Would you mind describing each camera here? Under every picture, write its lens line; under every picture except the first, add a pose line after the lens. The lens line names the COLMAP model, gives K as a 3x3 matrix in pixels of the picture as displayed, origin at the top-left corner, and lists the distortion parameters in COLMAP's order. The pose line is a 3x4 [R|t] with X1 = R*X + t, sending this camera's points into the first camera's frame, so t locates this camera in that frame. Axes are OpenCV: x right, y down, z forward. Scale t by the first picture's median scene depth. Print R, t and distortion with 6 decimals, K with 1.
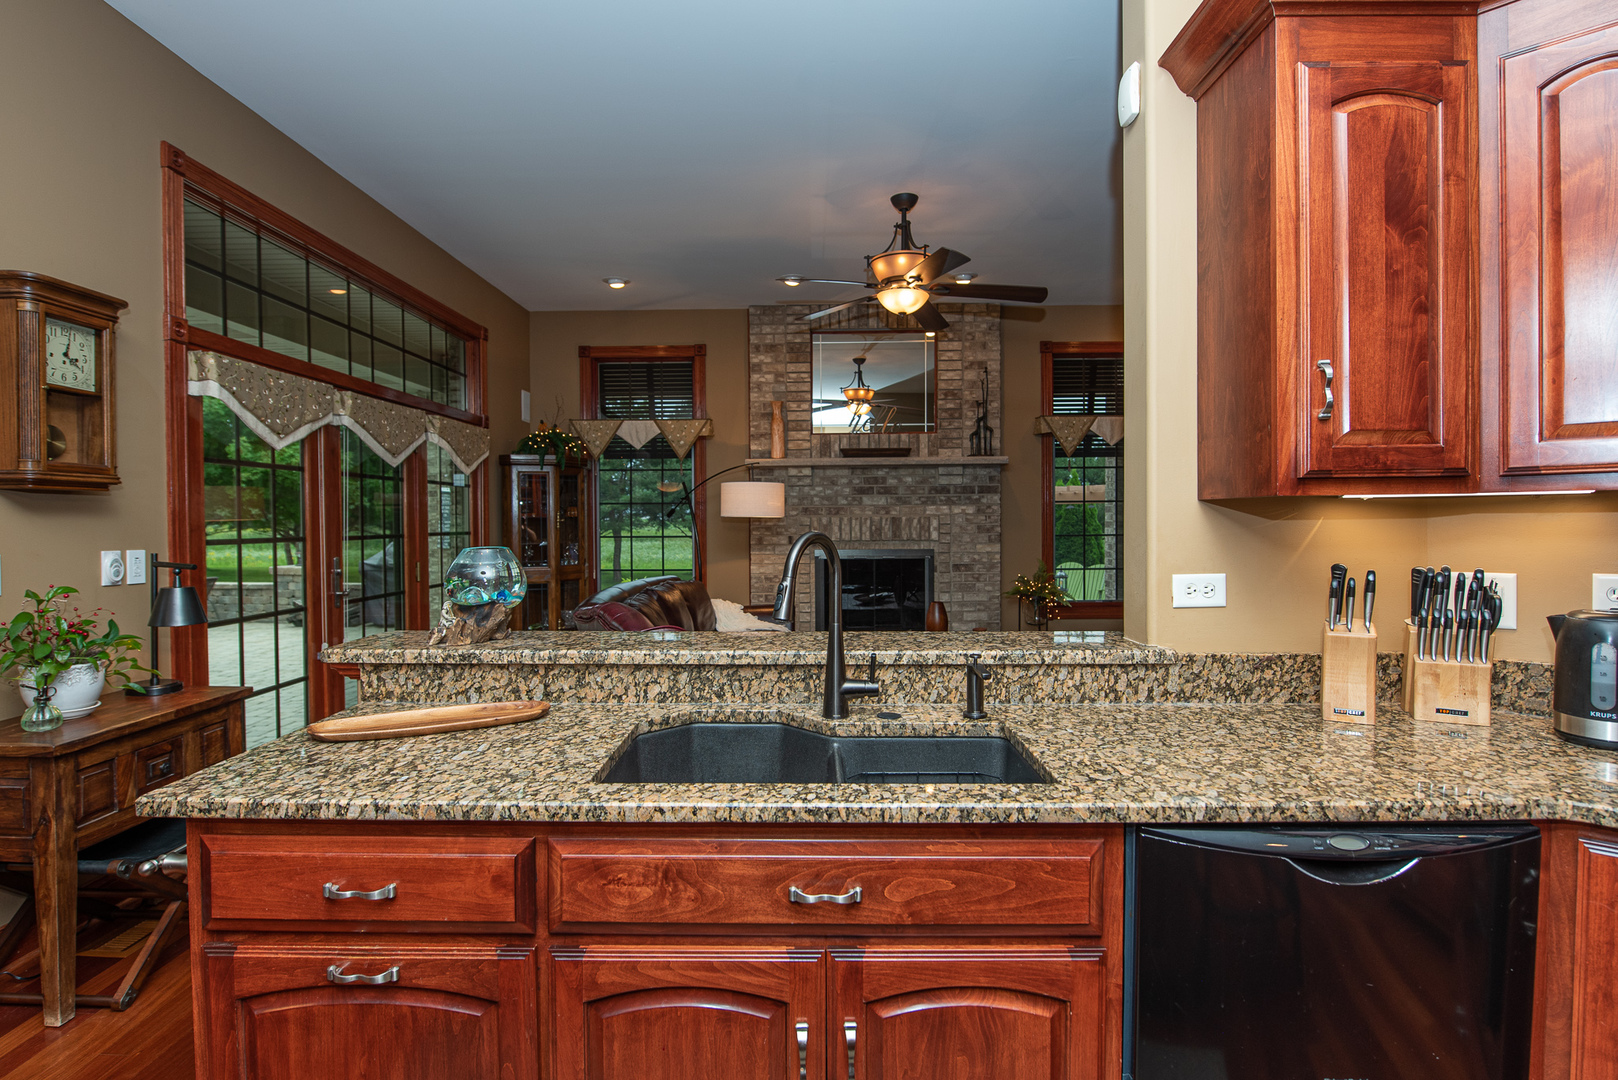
lens RADIAL K [[795.6, 0, 805.0], [0, 795.6, 528.4], [0, 0, 1]] dist [-0.015100, -0.001367]
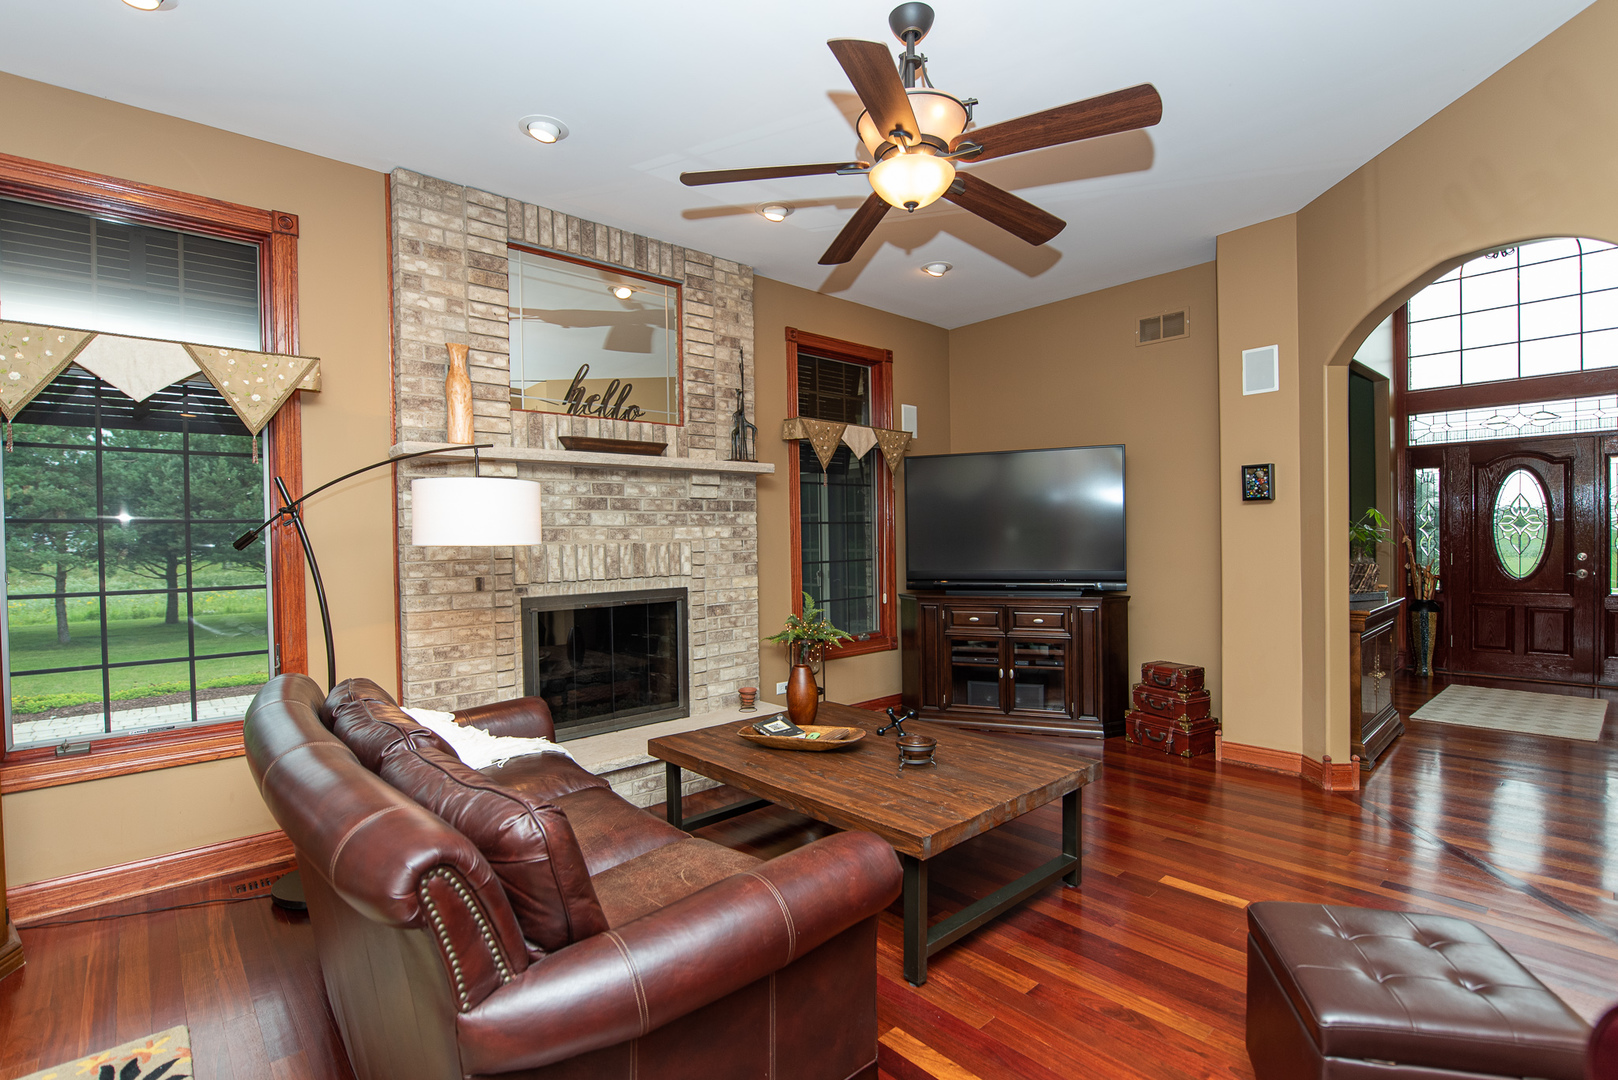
lens RADIAL K [[749.1, 0, 814.0], [0, 749.1, 549.6], [0, 0, 1]] dist [-0.017527, -0.000772]
pose [[0.731171, -0.017204, 0.681977, -0.214978], [0.020363, 0.999787, 0.003390, -0.007957], [-0.681890, 0.011408, 0.731366, 0.424311]]
